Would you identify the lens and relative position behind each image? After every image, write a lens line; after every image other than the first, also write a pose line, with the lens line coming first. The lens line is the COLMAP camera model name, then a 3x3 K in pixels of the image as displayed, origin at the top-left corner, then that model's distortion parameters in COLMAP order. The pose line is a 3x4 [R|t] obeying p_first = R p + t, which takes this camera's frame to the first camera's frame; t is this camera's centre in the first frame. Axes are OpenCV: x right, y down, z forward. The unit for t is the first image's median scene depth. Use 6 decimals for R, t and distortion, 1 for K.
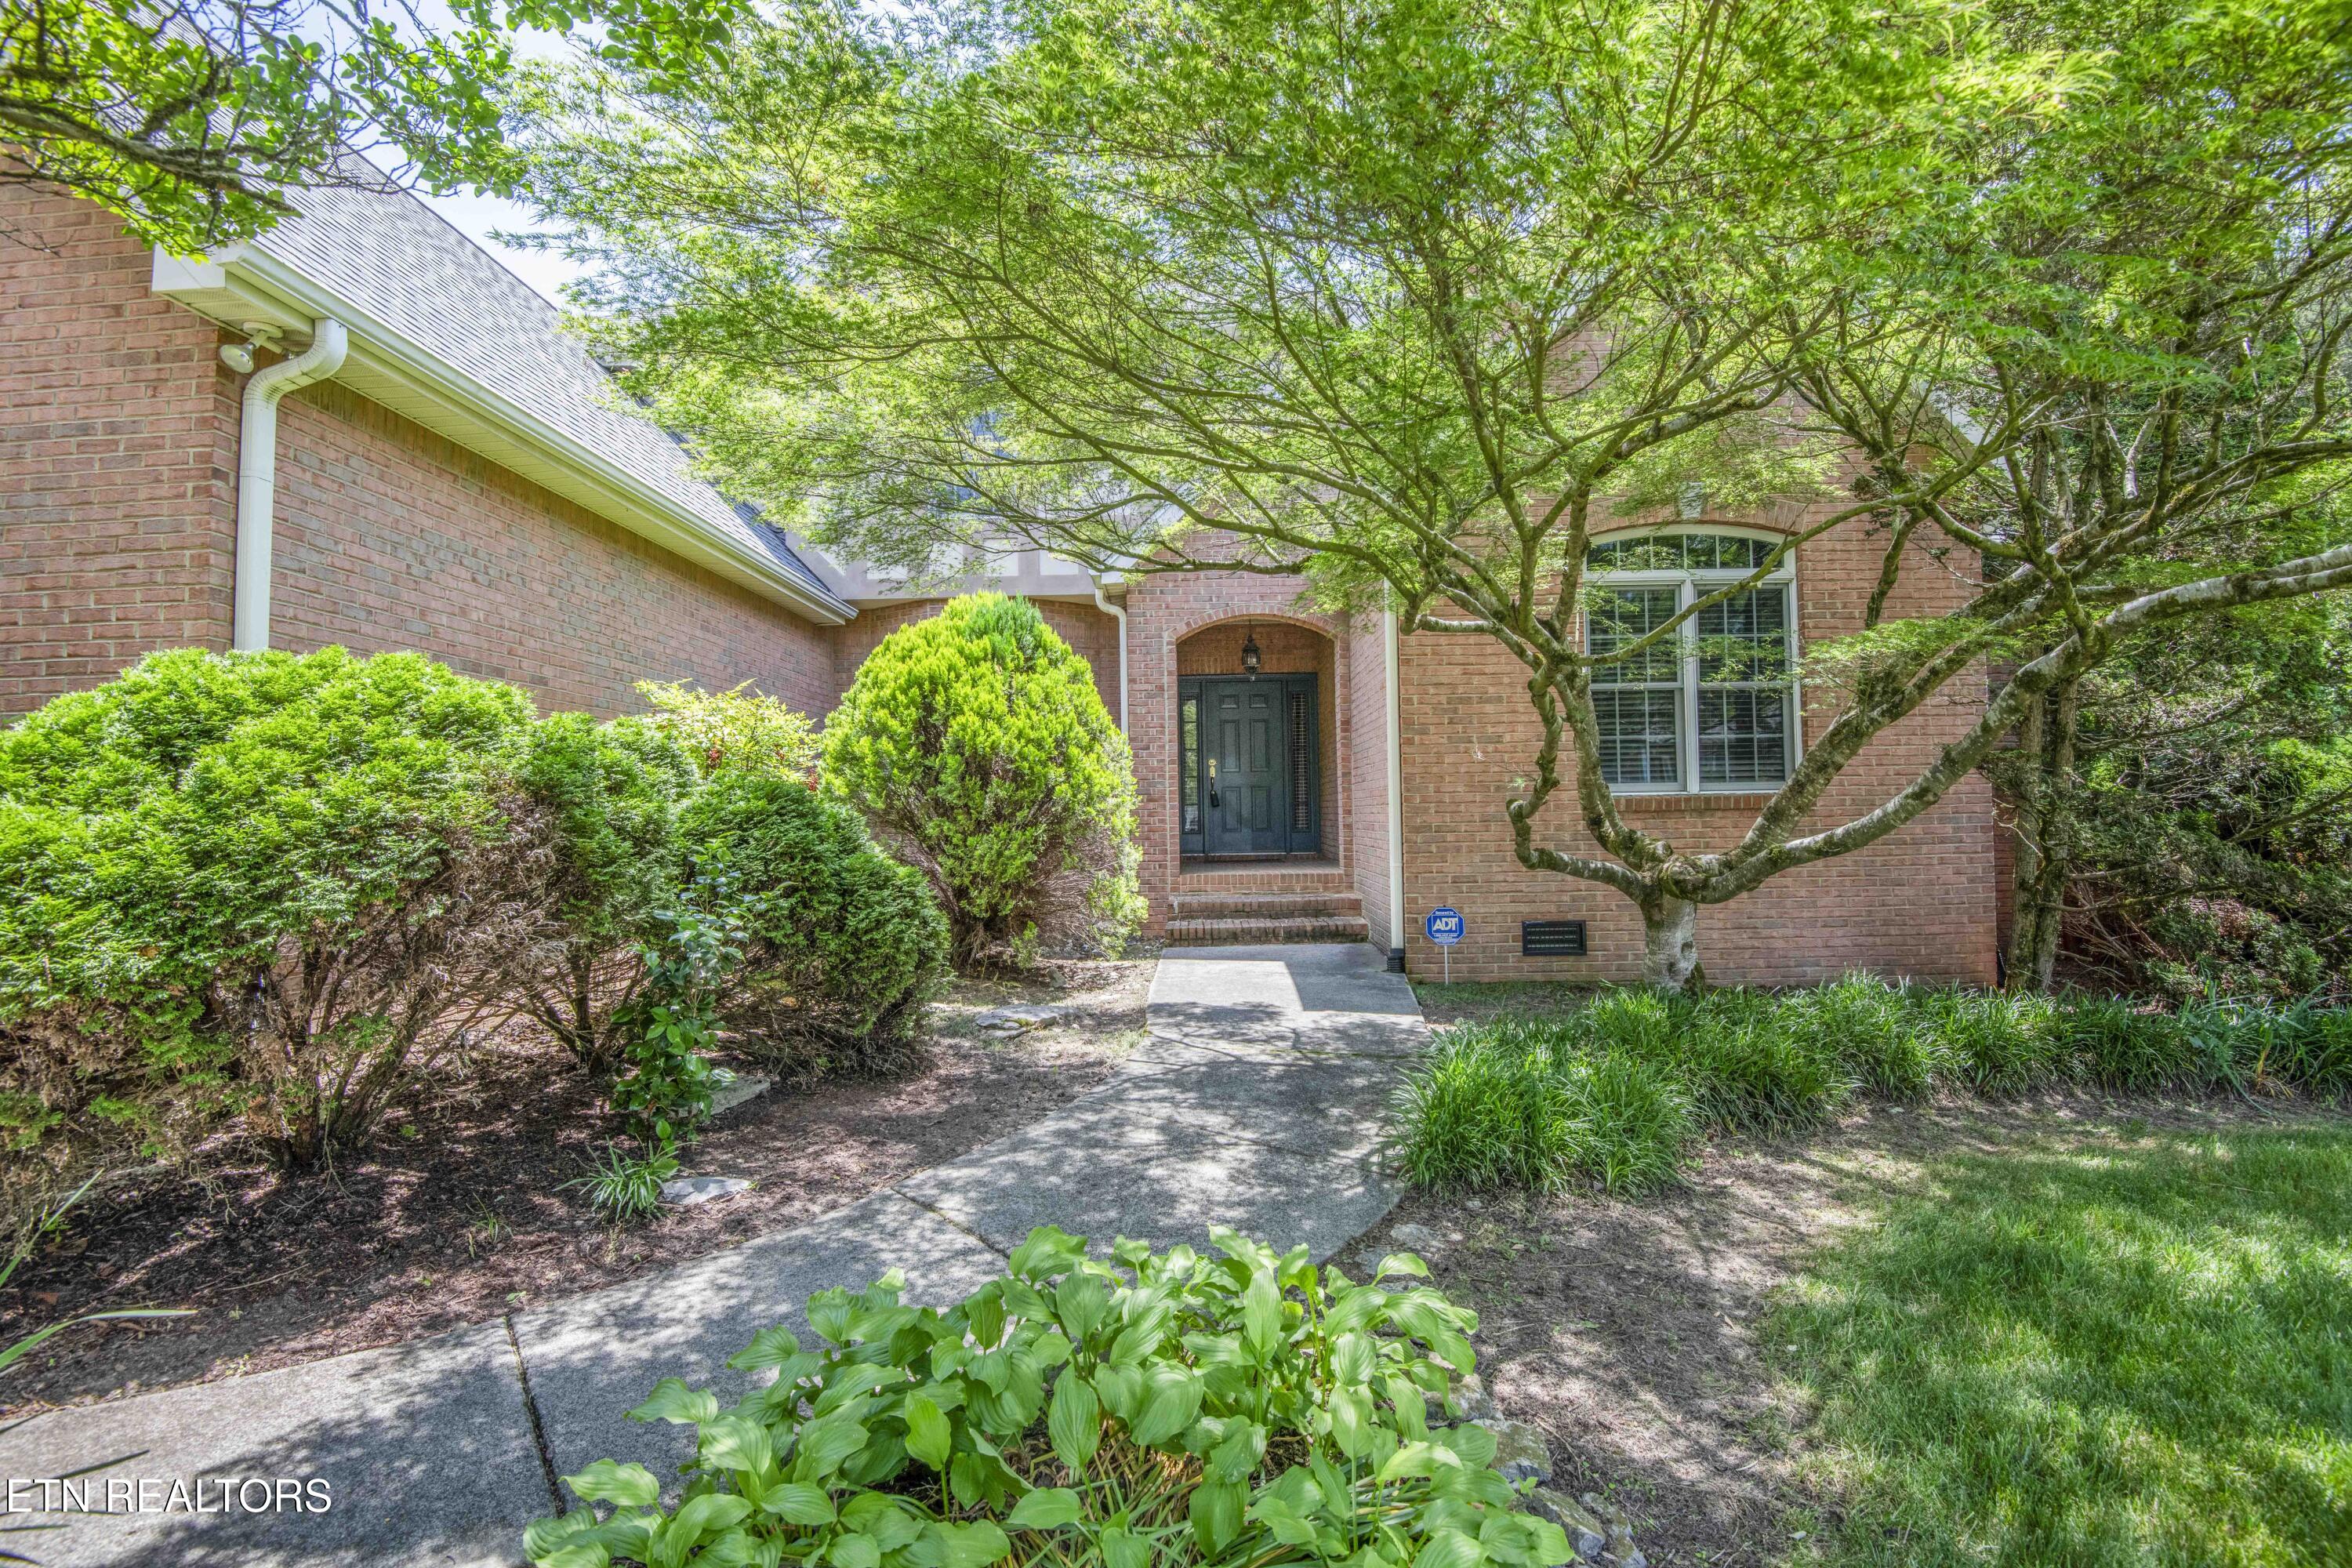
lens RADIAL K [[1105.7, 0, 1182.3], [0, 1105.7, 789.1], [0, 0, 1]] dist [-0.017449, -0.000421]
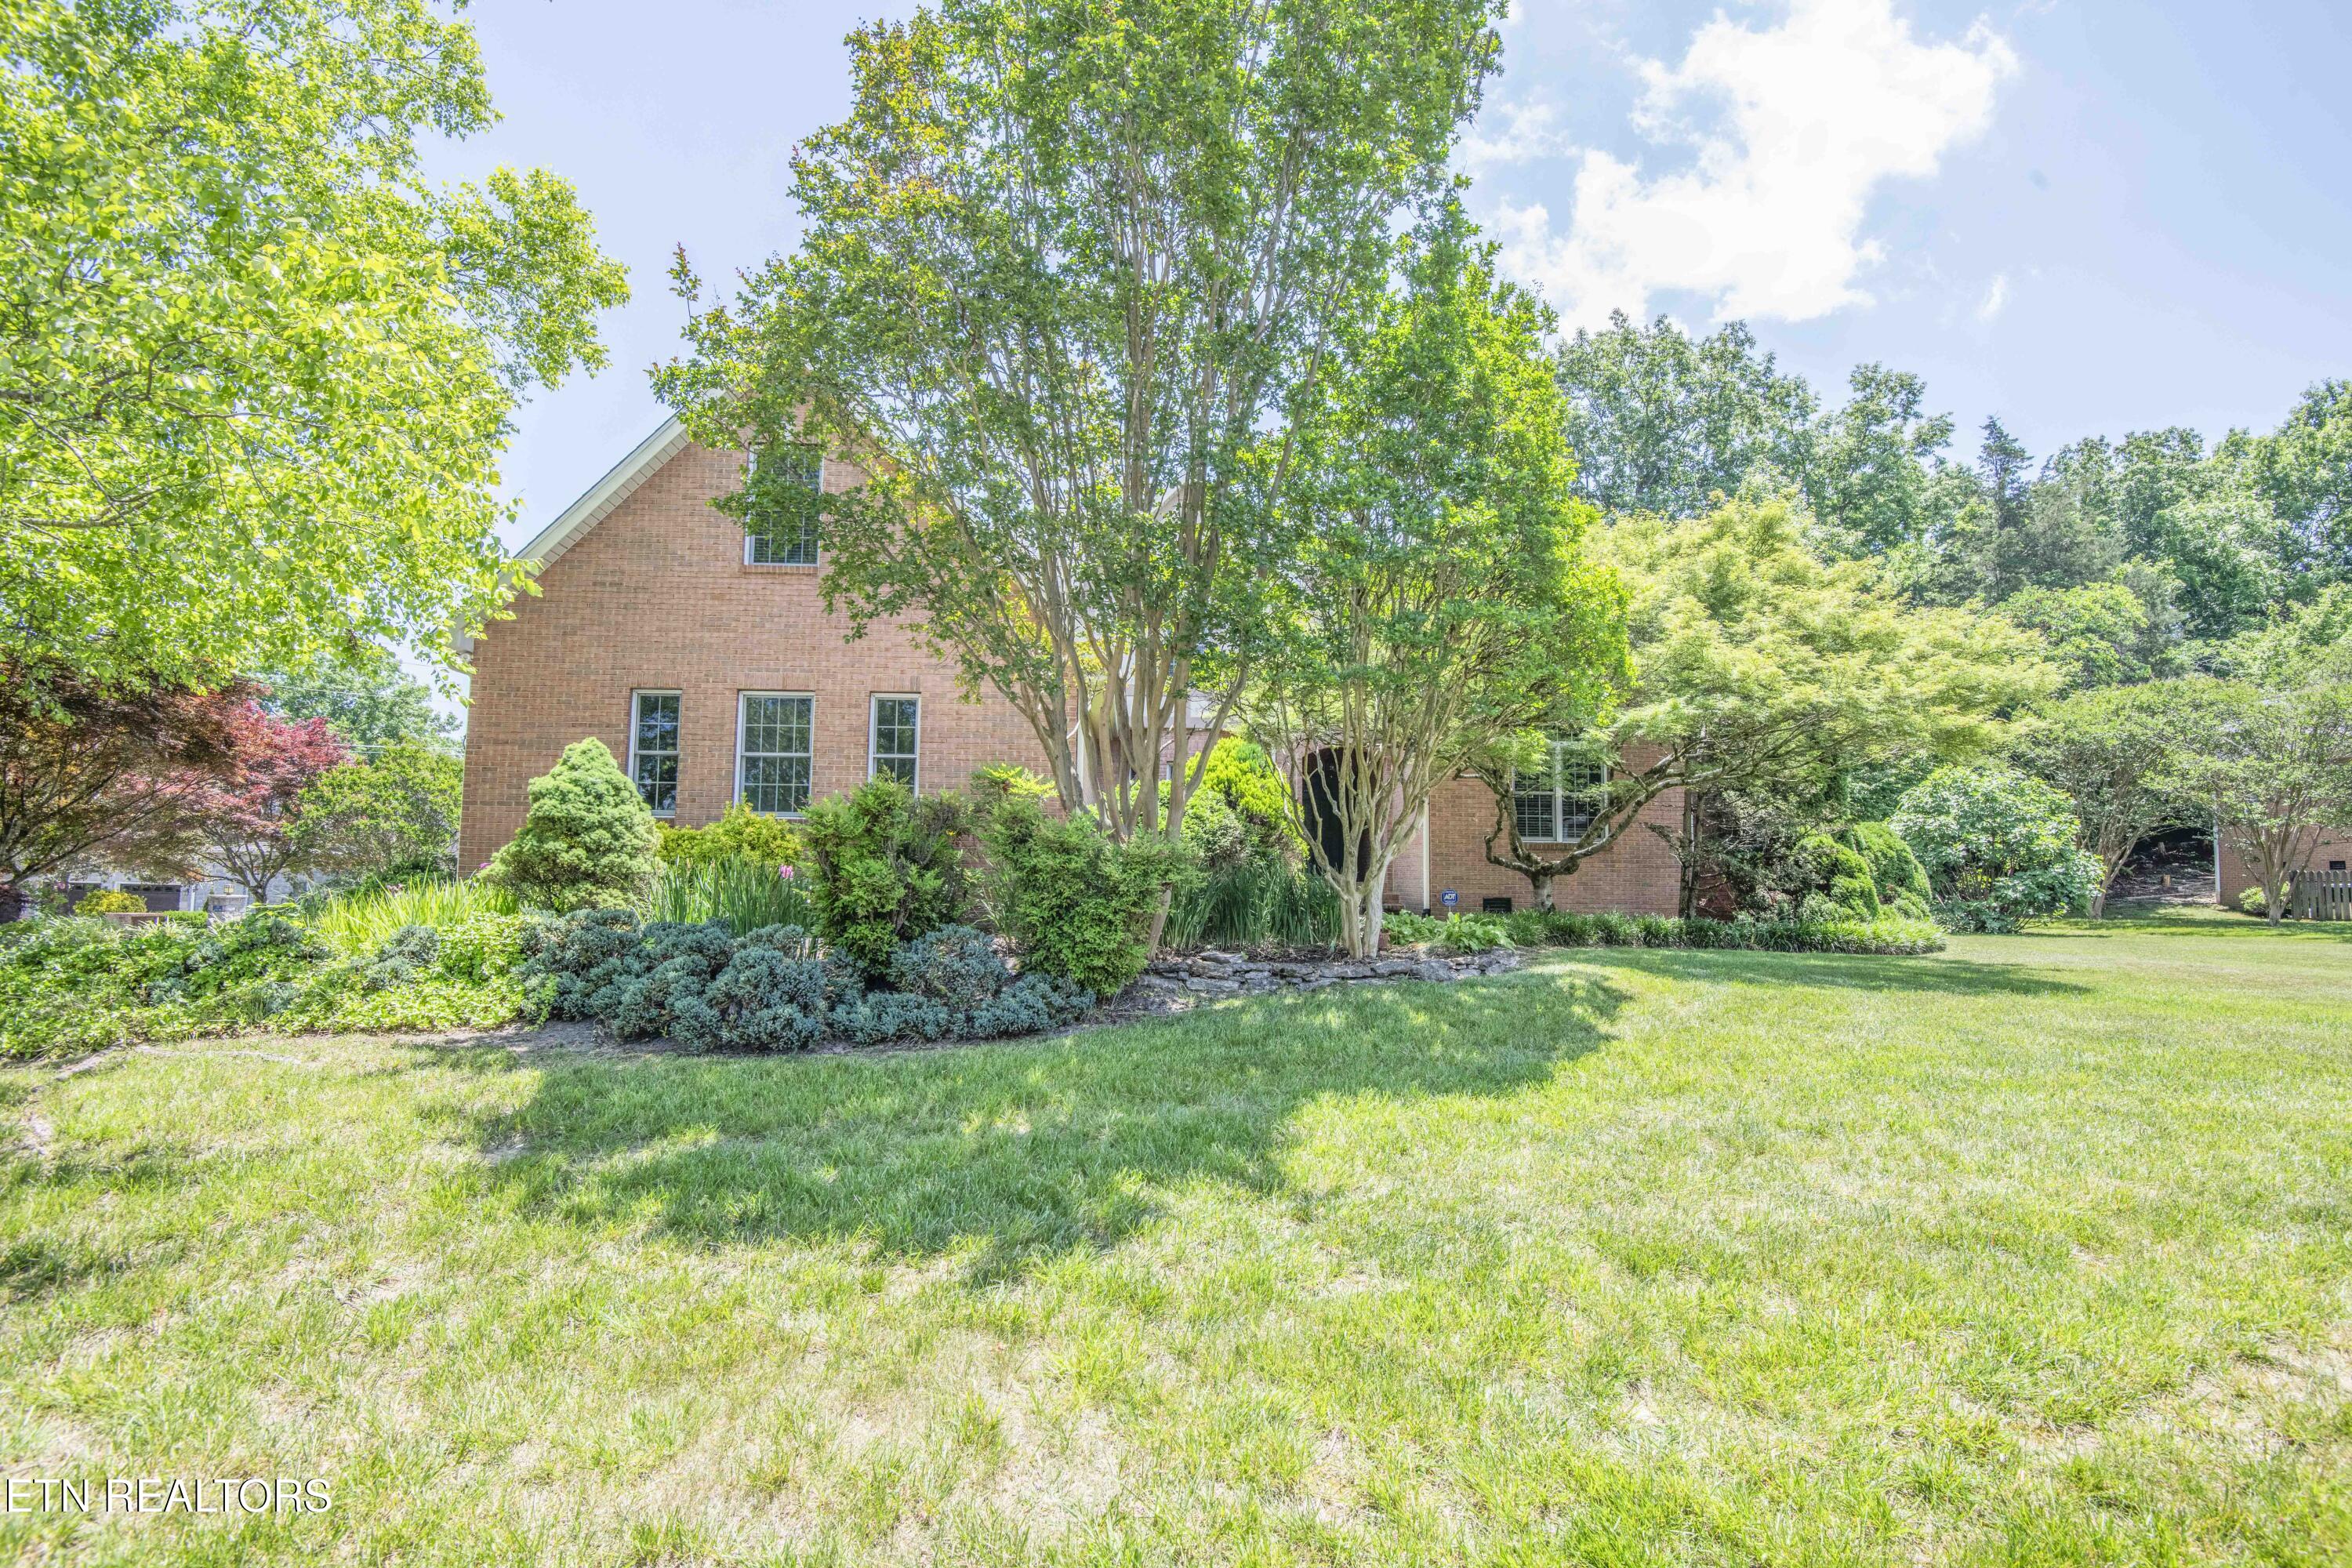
lens RADIAL K [[1105.7, 0, 1173.7], [0, 1105.7, 787.0], [0, 0, 1]] dist [-0.017449, -0.000421]
pose [[0.998160, 0.034892, 0.049599, -0.578549], [-0.031684, 0.997443, -0.064059, 0.080309], [-0.051707, 0.062370, 0.996713, -1.605098]]
